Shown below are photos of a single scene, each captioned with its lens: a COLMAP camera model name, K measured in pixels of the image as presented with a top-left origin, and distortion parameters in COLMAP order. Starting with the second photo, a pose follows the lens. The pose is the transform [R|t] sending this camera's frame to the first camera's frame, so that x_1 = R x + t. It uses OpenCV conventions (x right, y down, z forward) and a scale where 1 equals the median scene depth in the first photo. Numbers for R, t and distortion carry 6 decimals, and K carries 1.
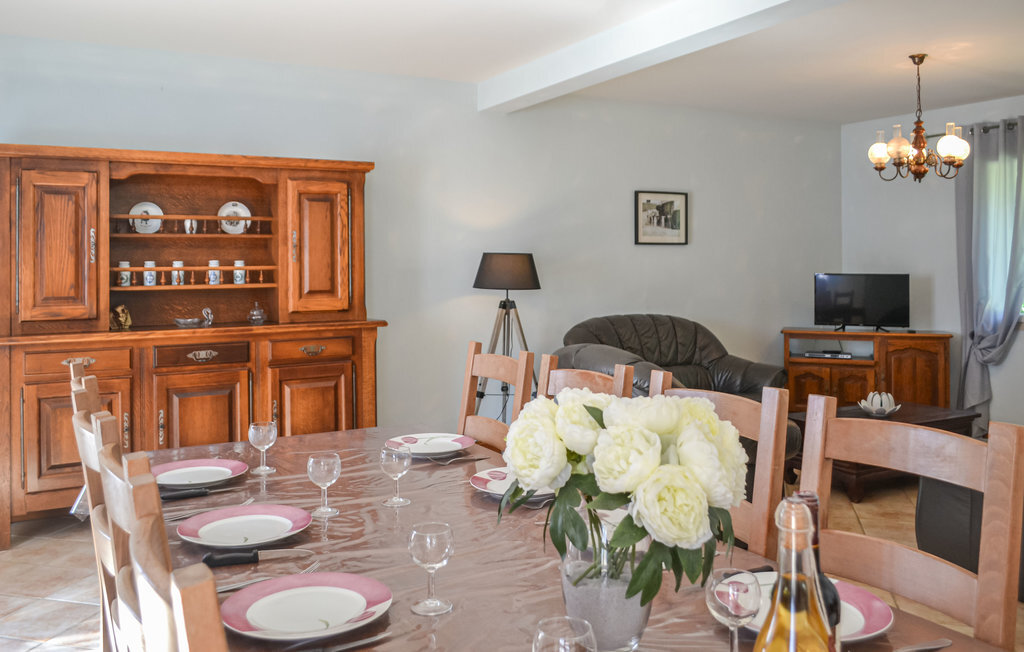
lens RADIAL K [[865.5, 0, 507.4], [0, 865.5, 268.1], [0, 0, 1]] dist [0.001504, 0.005377]
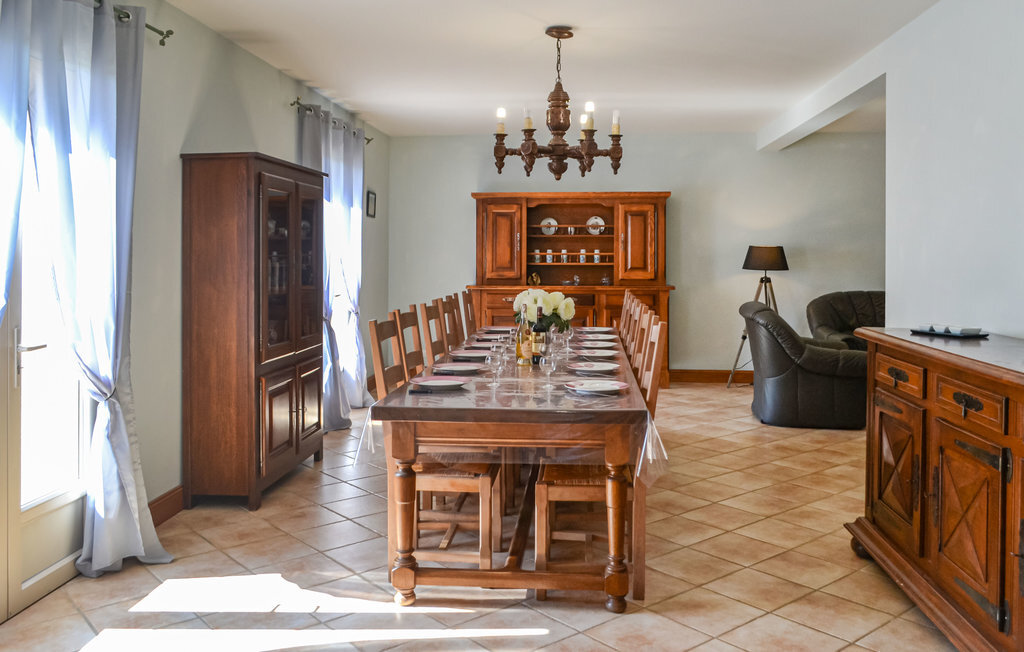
lens RADIAL K [[865.5, 0, 507.4], [0, 865.5, 268.1], [0, 0, 1]] dist [0.001504, 0.005377]
pose [[0.837178, 0.021604, -0.546504, 0.446379], [-0.012457, 0.999714, 0.020437, -0.004277], [0.546789, -0.010302, 0.837207, -0.514942]]
